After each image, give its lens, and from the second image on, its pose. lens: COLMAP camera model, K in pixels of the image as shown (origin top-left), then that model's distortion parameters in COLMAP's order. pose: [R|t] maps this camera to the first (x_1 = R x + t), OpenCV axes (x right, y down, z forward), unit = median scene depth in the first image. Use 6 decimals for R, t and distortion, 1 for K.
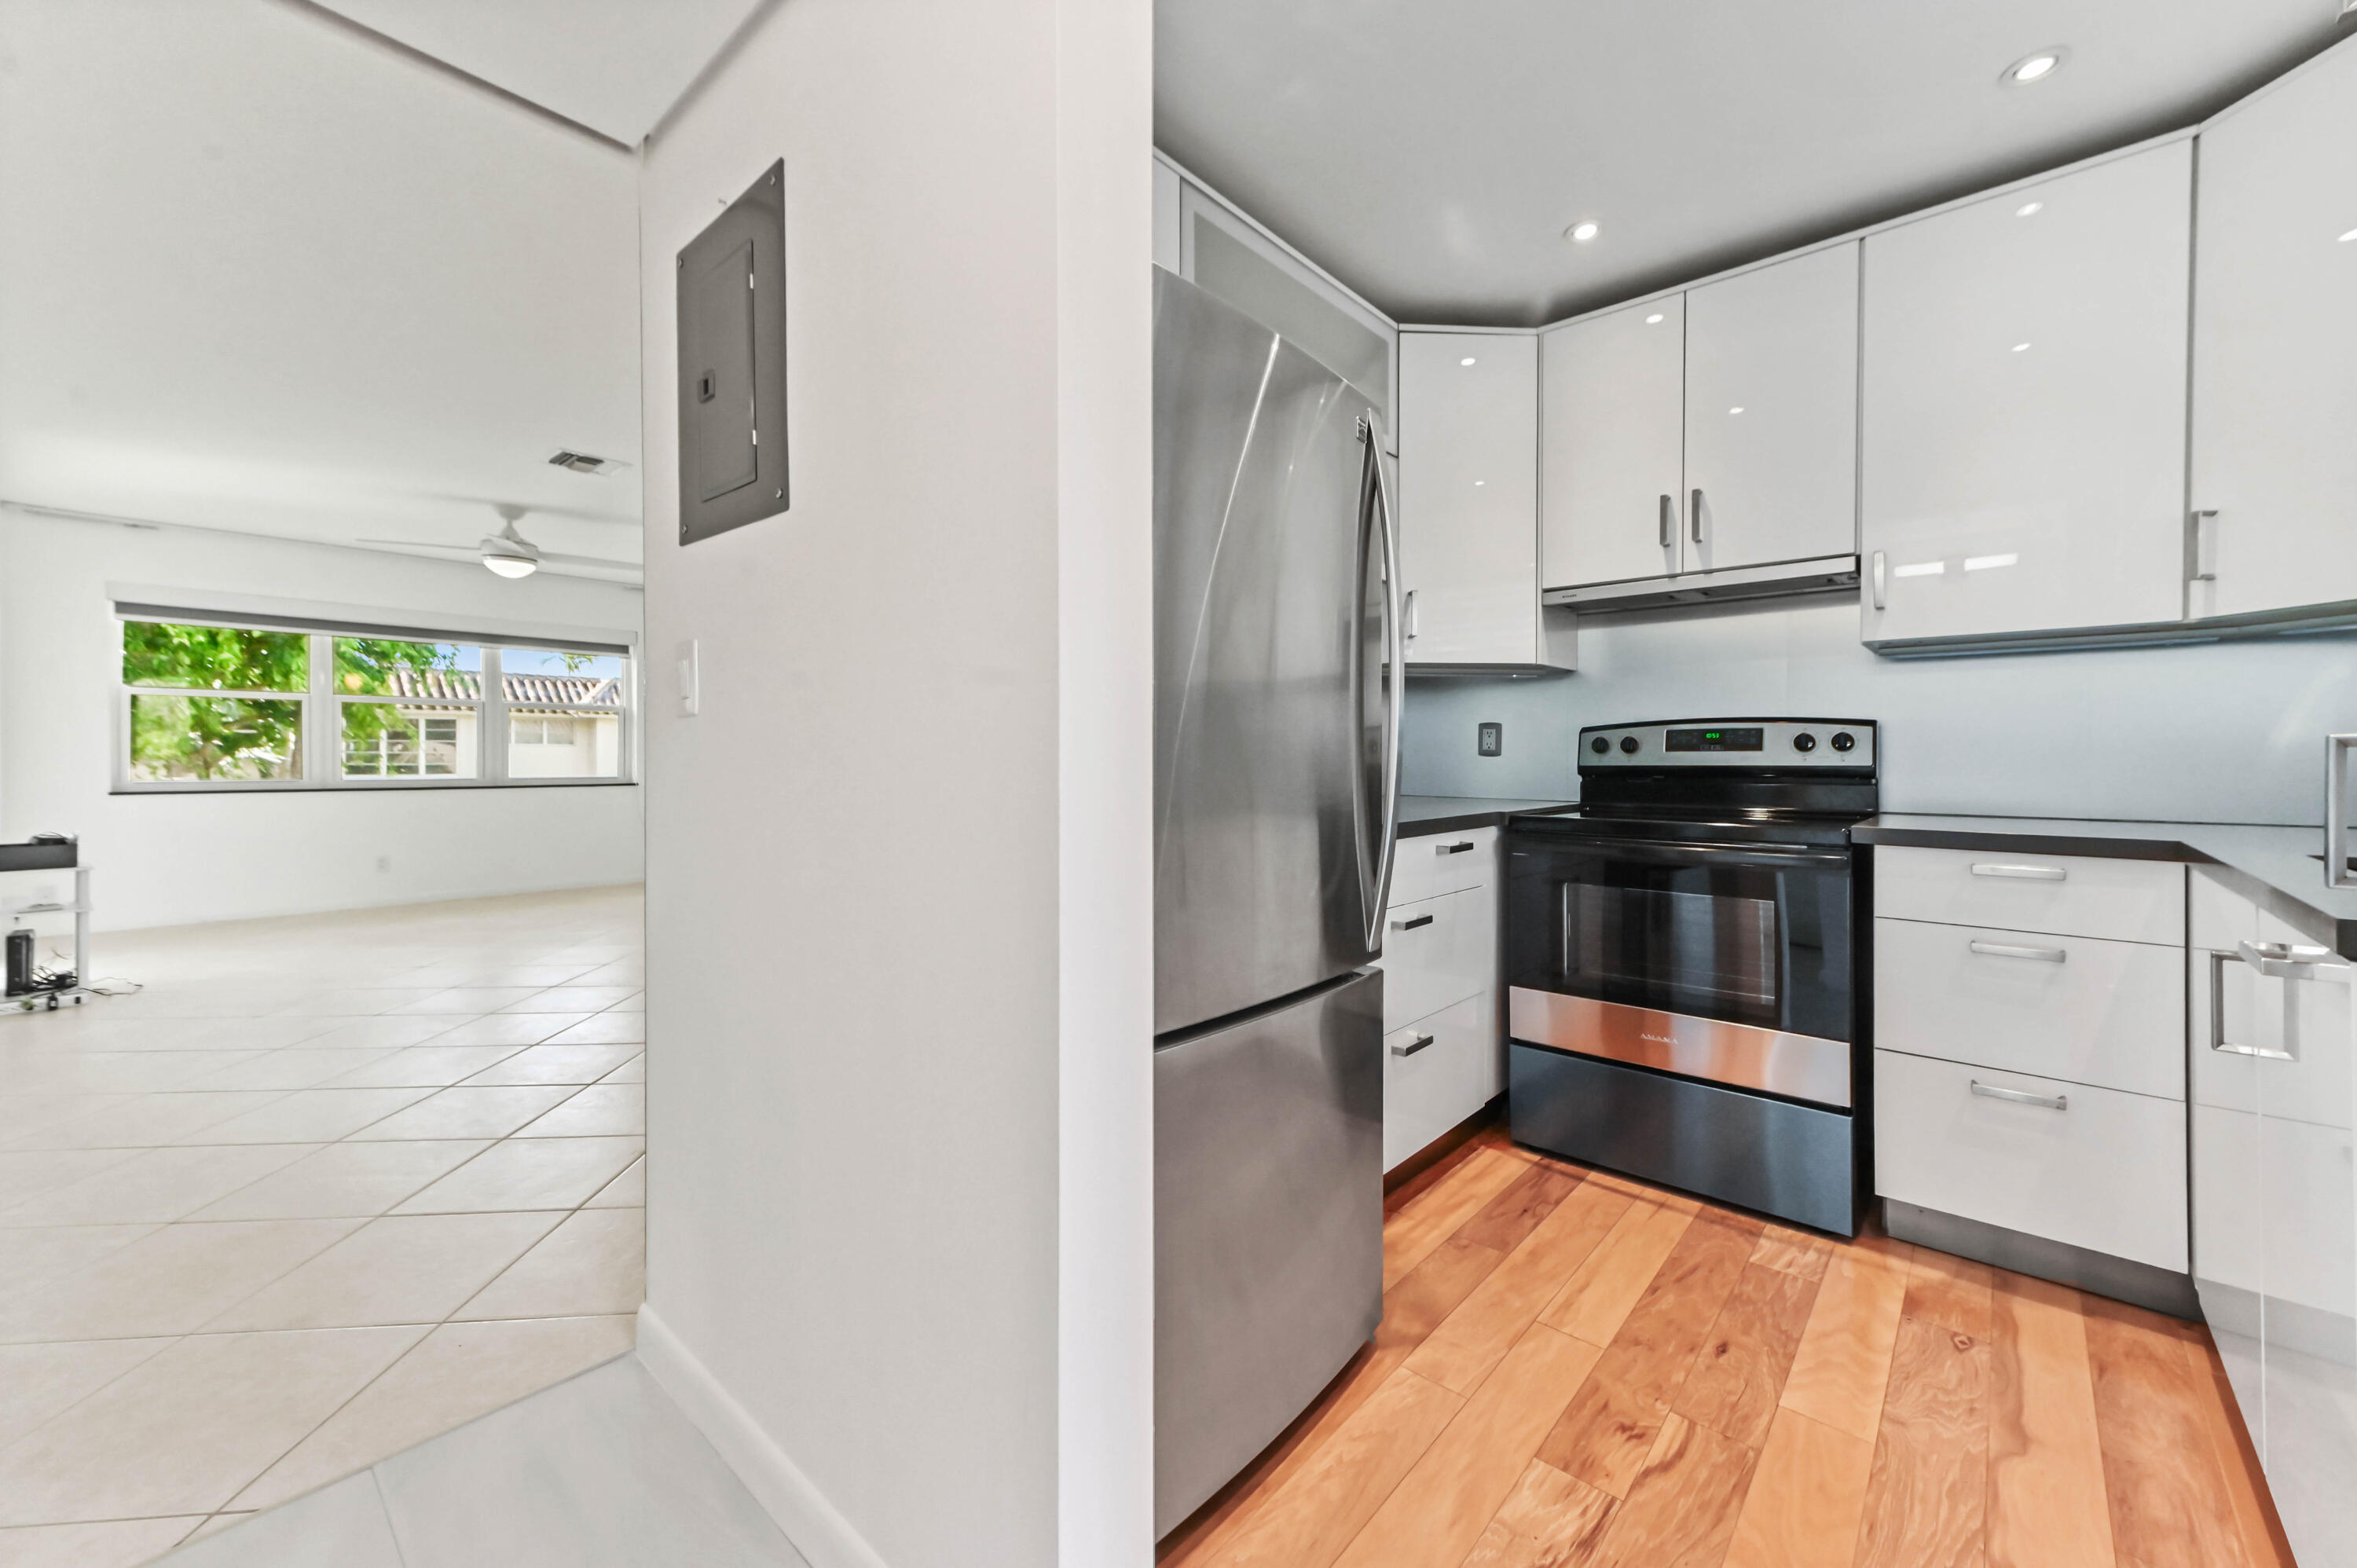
lens RADIAL K [[918.8, 0, 1241.7], [0, 918.8, 761.6], [0, 0, 1]] dist [-0.001003, -0.000306]
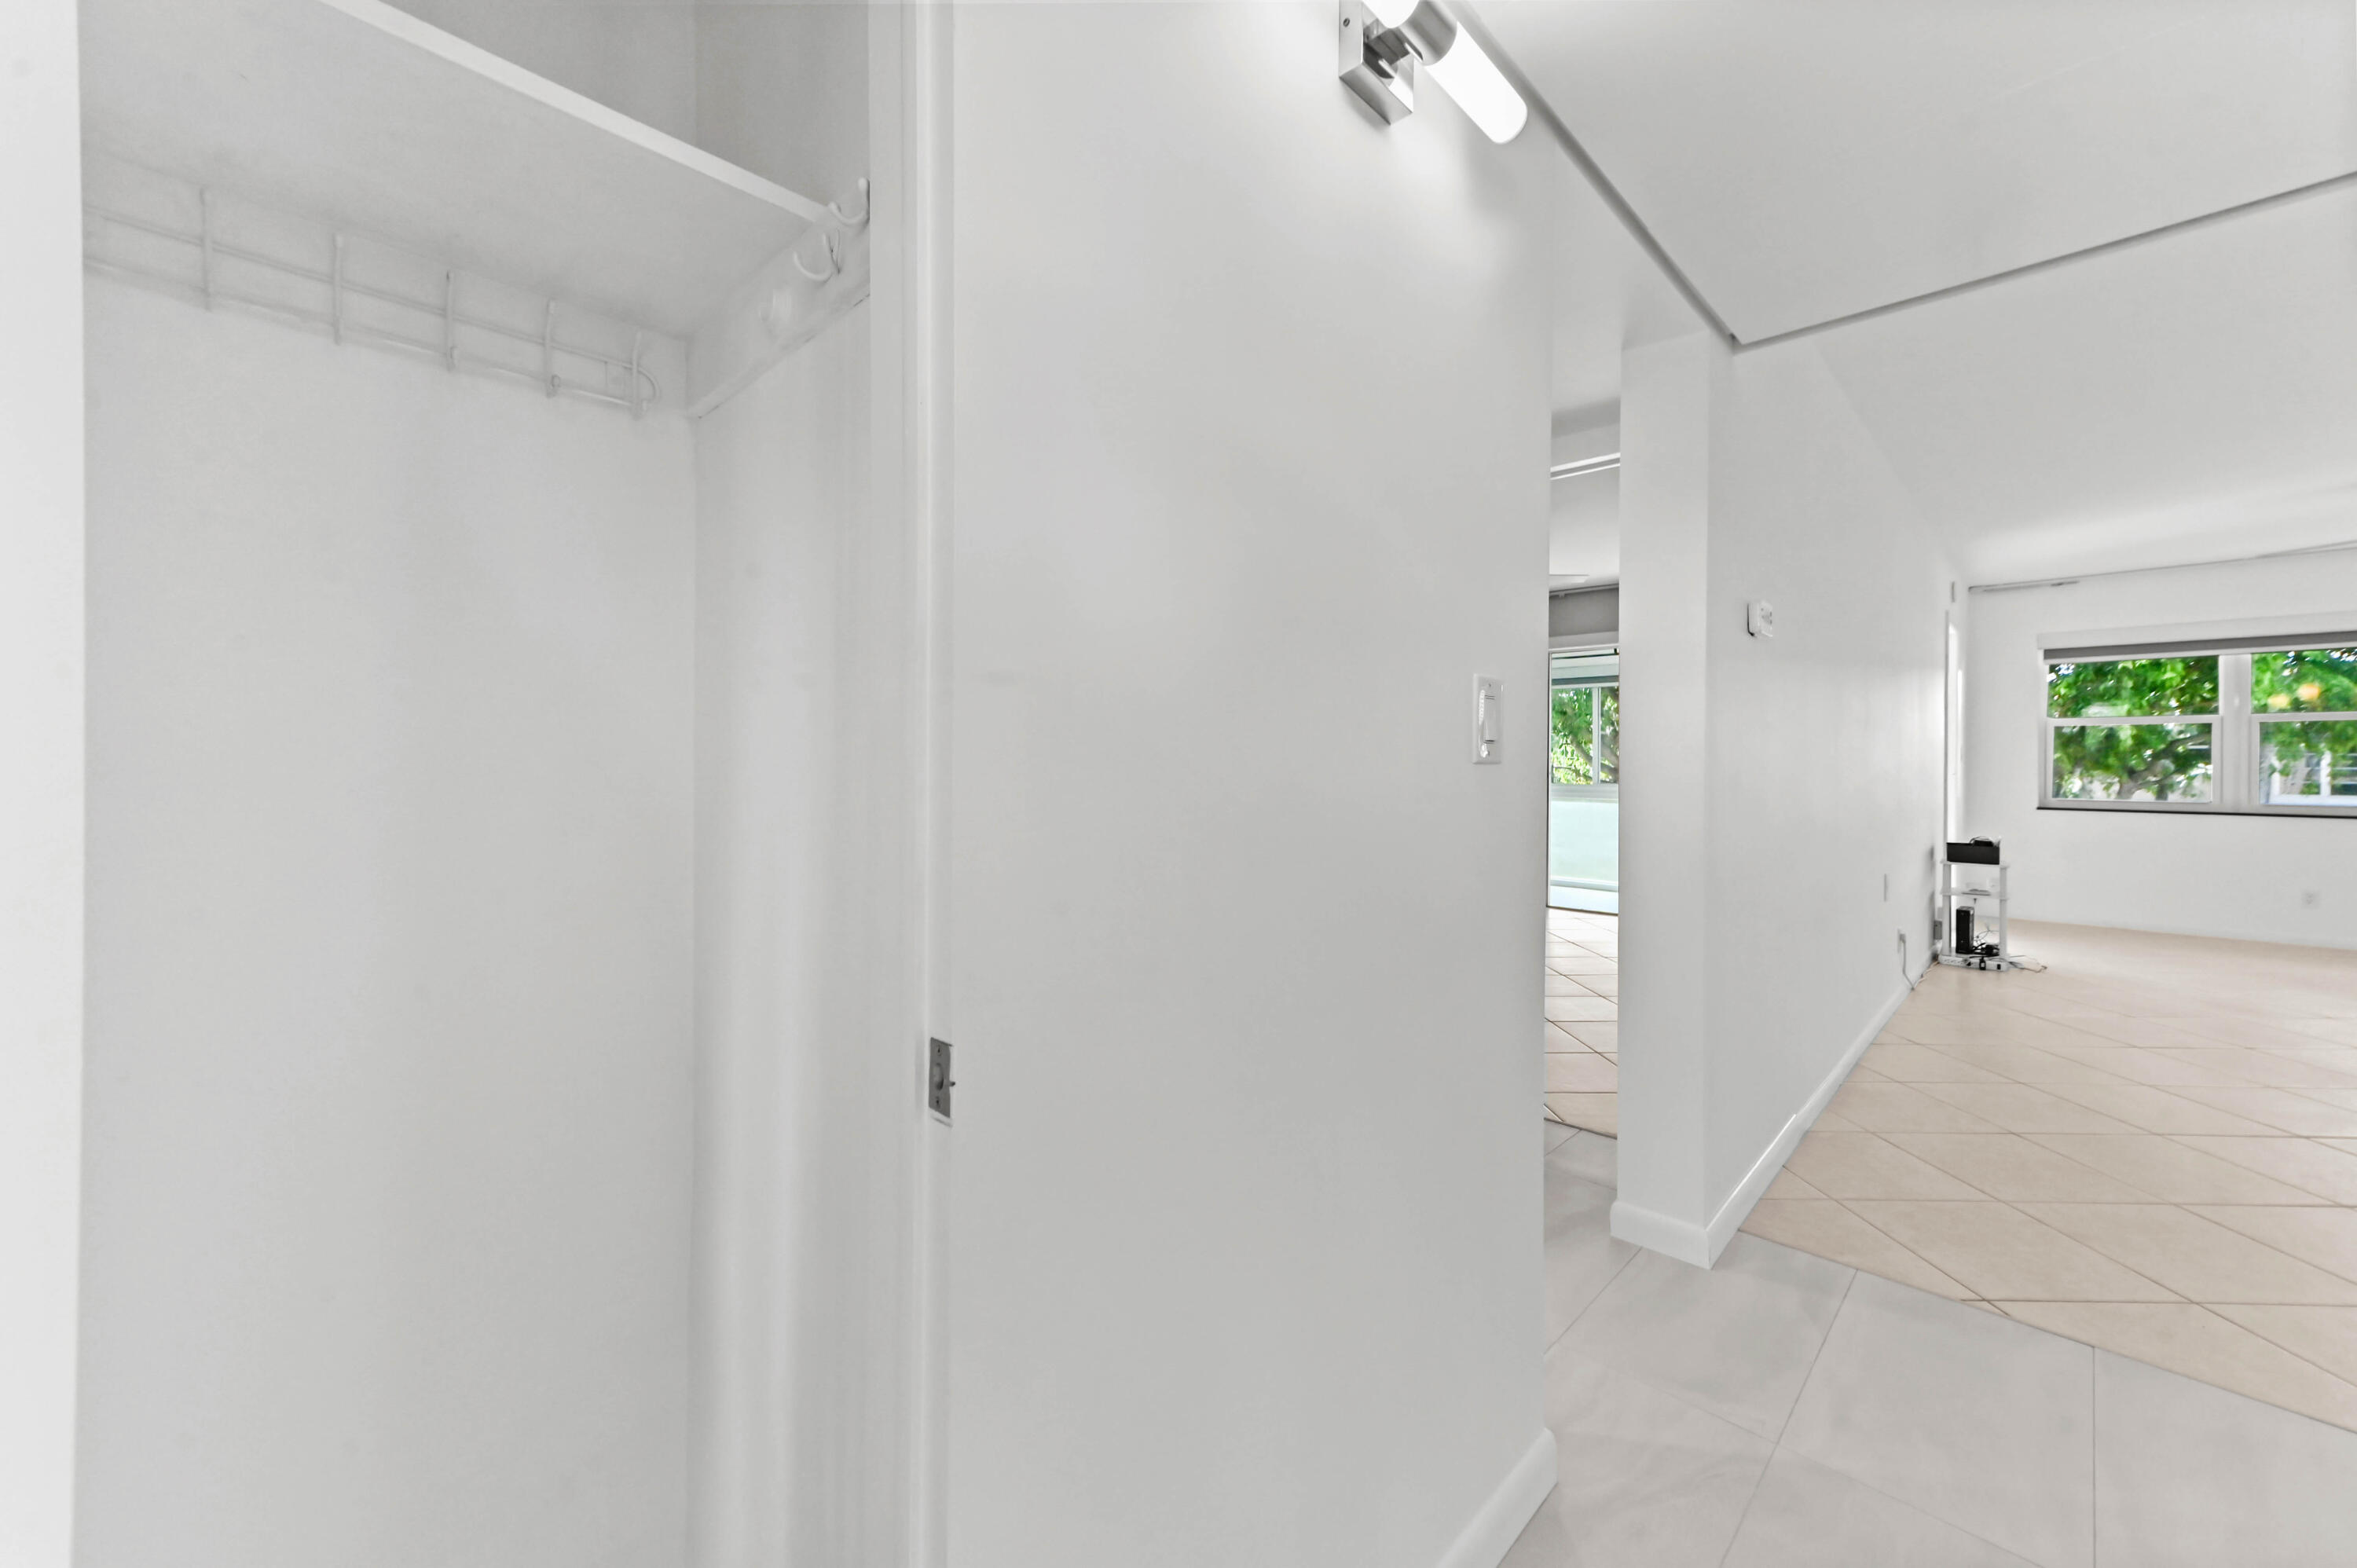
lens RADIAL K [[956.2, 0, 1171.7], [0, 956.2, 770.1], [0, 0, 1]] dist [-0.000482, -0.000546]
pose [[-0.079680, -0.001122, -0.996820, 0.174941], [-0.007654, 0.999971, -0.000513, -0.009577], [0.996791, 0.007589, -0.079686, -0.066143]]
